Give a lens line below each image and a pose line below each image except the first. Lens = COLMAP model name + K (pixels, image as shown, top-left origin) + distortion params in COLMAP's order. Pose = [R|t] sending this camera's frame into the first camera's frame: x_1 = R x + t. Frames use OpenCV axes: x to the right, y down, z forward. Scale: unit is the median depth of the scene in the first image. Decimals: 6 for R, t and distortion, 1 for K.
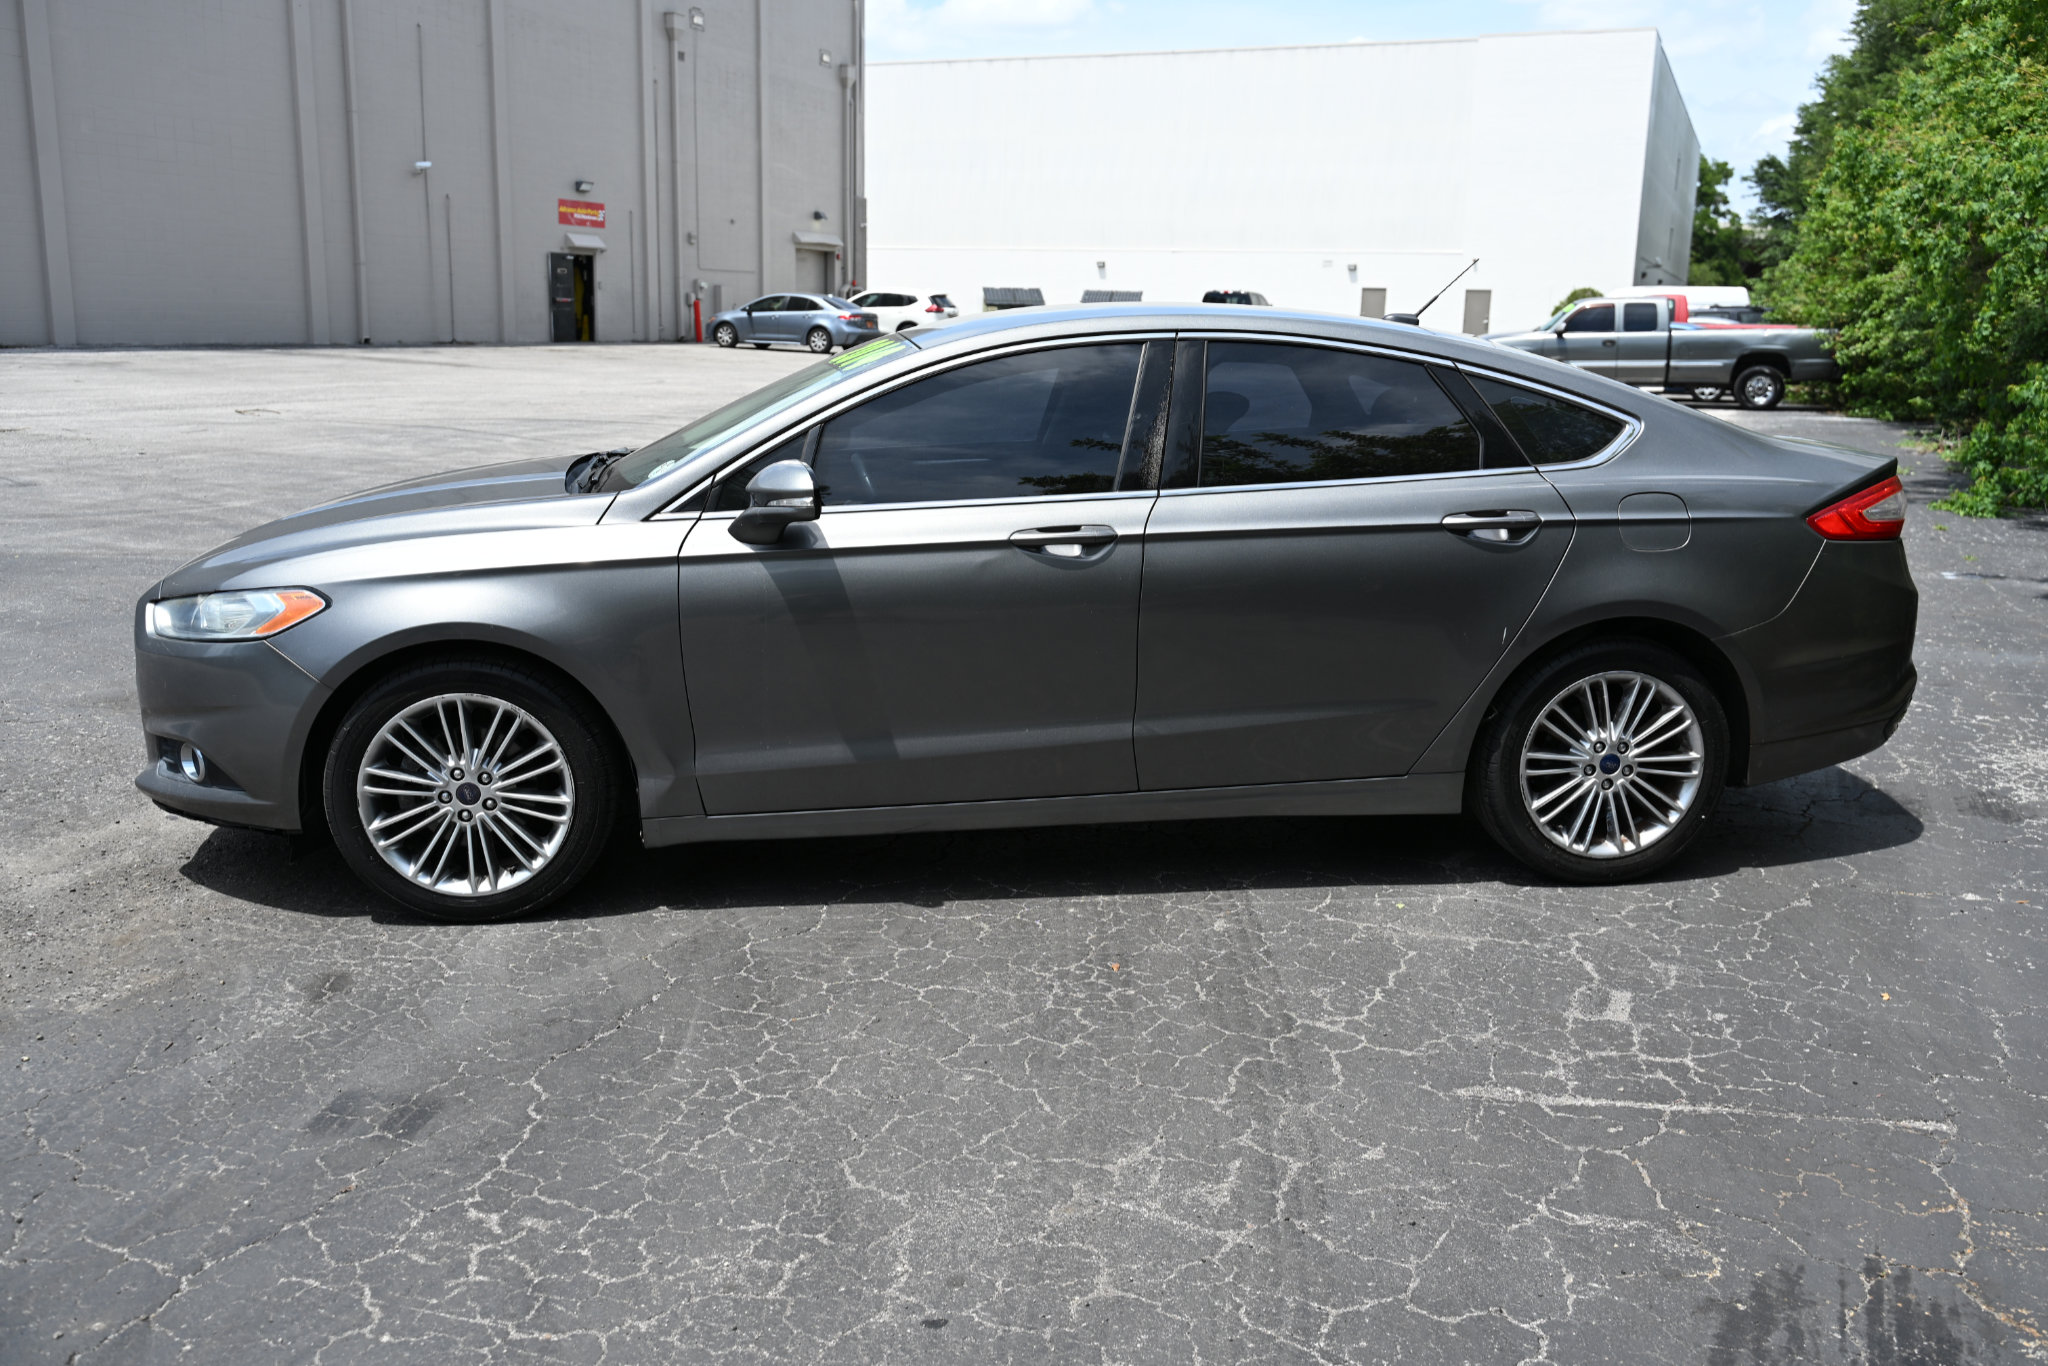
lens RADIAL K [[1680.7, 0, 1024.0], [0, 1680.7, 683.0], [0, 0, 1]] dist [0.011850, -0.002123]
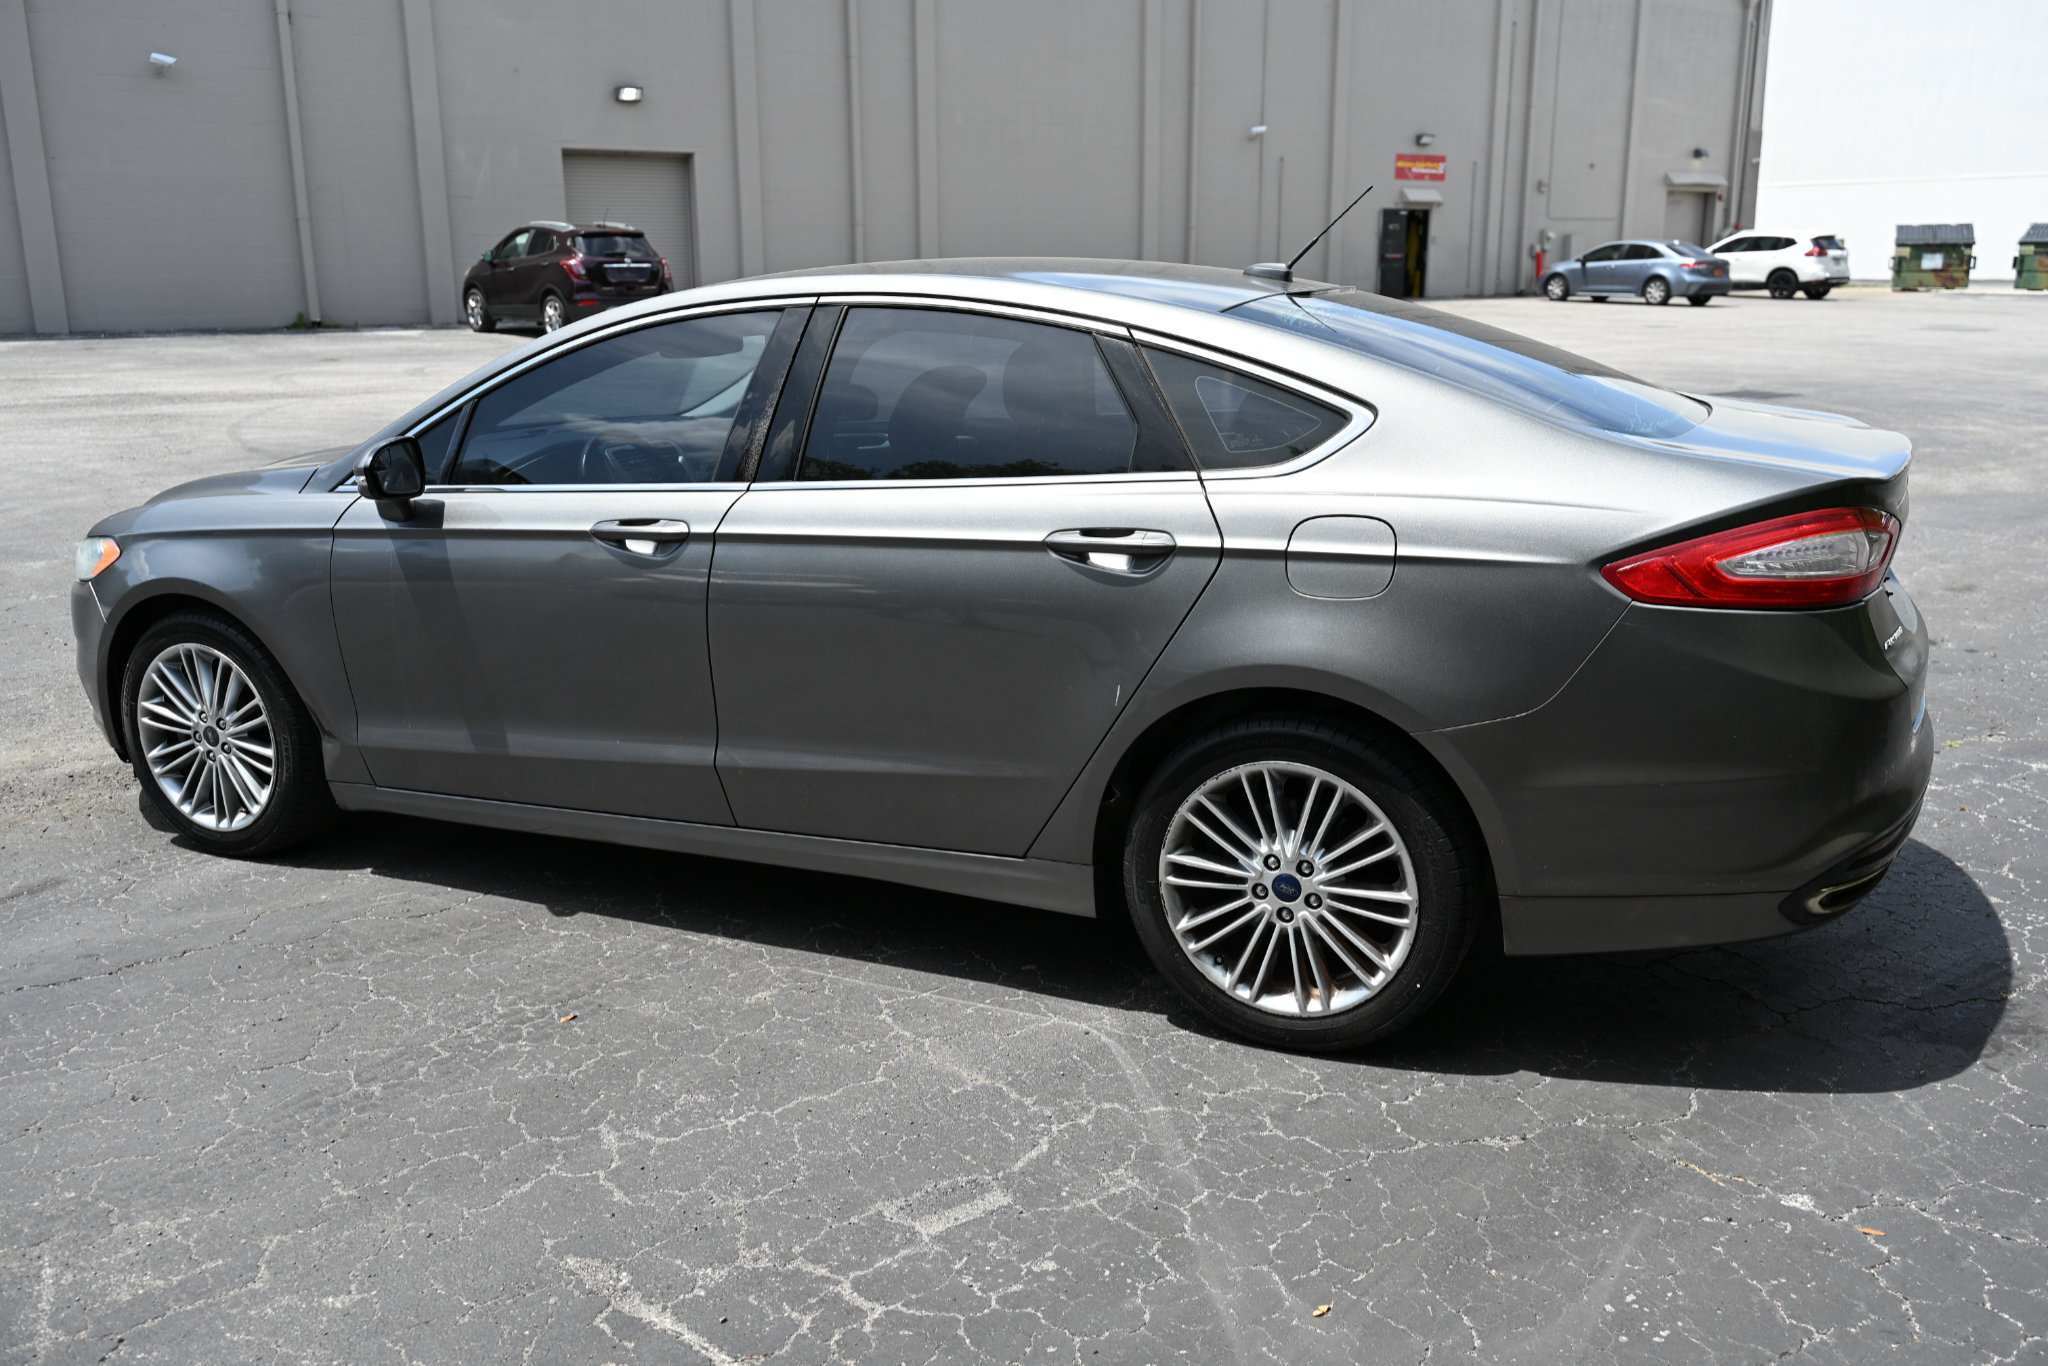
lens RADIAL K [[1661.8, 0, 1024.0], [0, 1661.8, 683.0], [0, 0, 1]] dist [0.003035, 0.000593]
pose [[0.842718, 0.104963, -0.528023, 0.617189], [-0.089685, 0.994475, 0.054551, -0.067692], [0.530832, 0.001384, 0.847476, 0.334387]]
